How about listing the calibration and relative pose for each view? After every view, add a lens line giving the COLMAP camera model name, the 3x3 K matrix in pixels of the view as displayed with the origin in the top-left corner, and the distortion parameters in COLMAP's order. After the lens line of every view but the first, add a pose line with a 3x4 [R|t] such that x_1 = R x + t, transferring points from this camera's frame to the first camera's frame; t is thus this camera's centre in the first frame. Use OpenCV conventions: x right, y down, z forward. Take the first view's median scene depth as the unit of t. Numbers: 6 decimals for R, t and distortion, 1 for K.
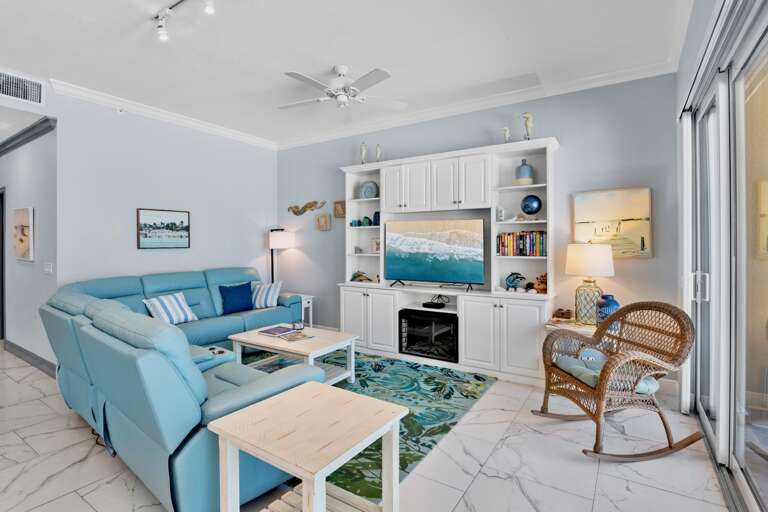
lens RADIAL K [[380.0, 0, 380.3], [0, 380.0, 247.7], [0, 0, 1]] dist [-0.013377, 0.000359]
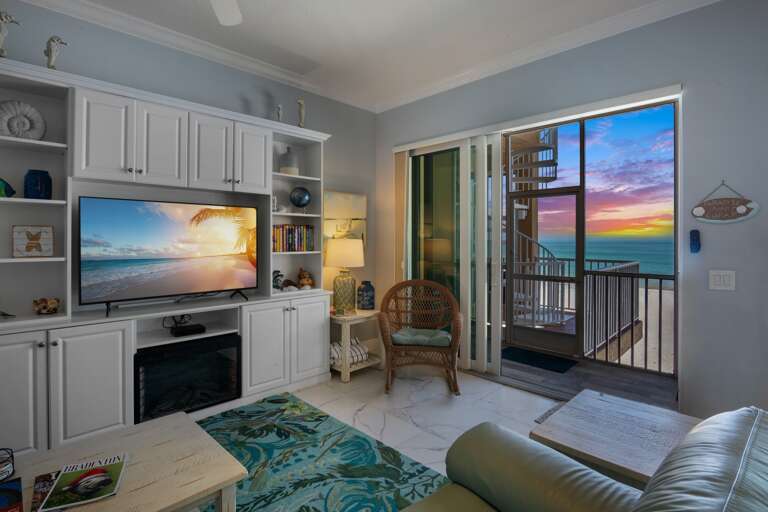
lens RADIAL K [[381.6, 0, 381.9], [0, 381.6, 240.6], [0, 0, 1]] dist [-0.018291, -0.000254]
pose [[0.205296, -0.001158, 0.978699, -0.470333], [0.006209, 0.999981, -0.000119, -0.002515], [-0.978680, 0.006102, 0.205299, 0.572563]]
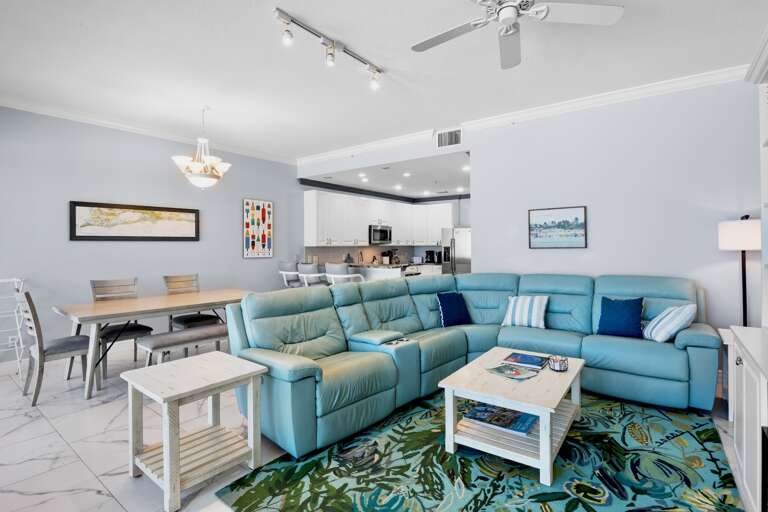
lens RADIAL K [[381.6, 0, 381.9], [0, 381.6, 240.6], [0, 0, 1]] dist [-0.018291, -0.000254]
pose [[-0.068944, -0.012159, -0.997546, 0.476721], [-0.000269, 0.999926, -0.012169, -0.006818], [0.997620, -0.000571, -0.068943, 0.724264]]
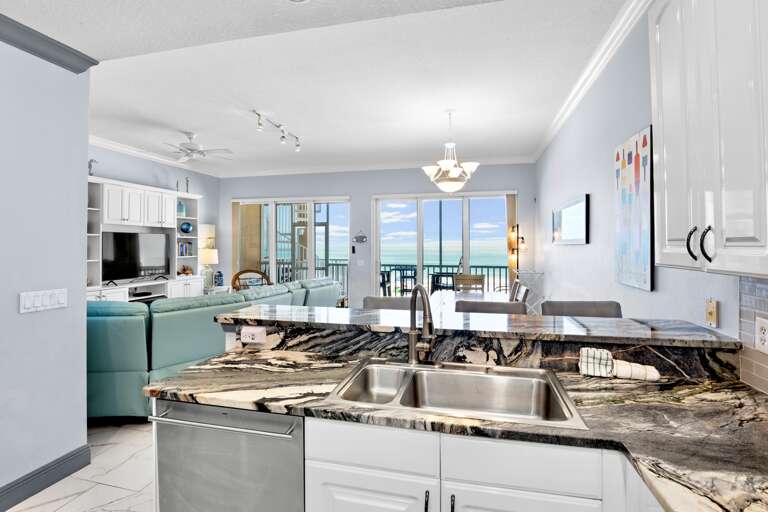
lens RADIAL K [[381.6, 0, 381.9], [0, 381.6, 240.6], [0, 0, 1]] dist [-0.018291, -0.000254]
pose [[-0.333569, 0.013491, 0.942629, -1.556163], [0.008528, 0.999900, -0.011293, -0.021705], [-0.942687, 0.004272, -0.333651, 0.684979]]
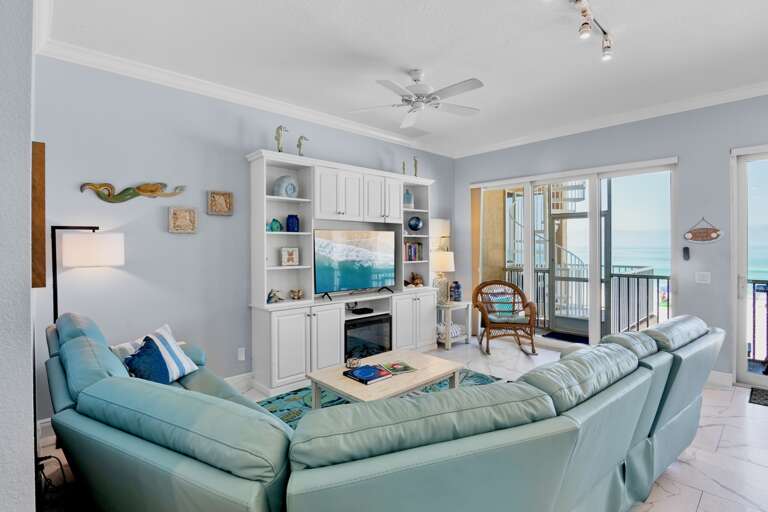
lens RADIAL K [[380.0, 0, 380.3], [0, 380.0, 247.7], [0, 0, 1]] dist [-0.013377, 0.000359]
pose [[0.238814, -0.001811, 0.971064, -0.934615], [0.012243, 0.999924, -0.001146, -0.023918], [-0.970988, 0.012163, 0.238818, 0.751415]]
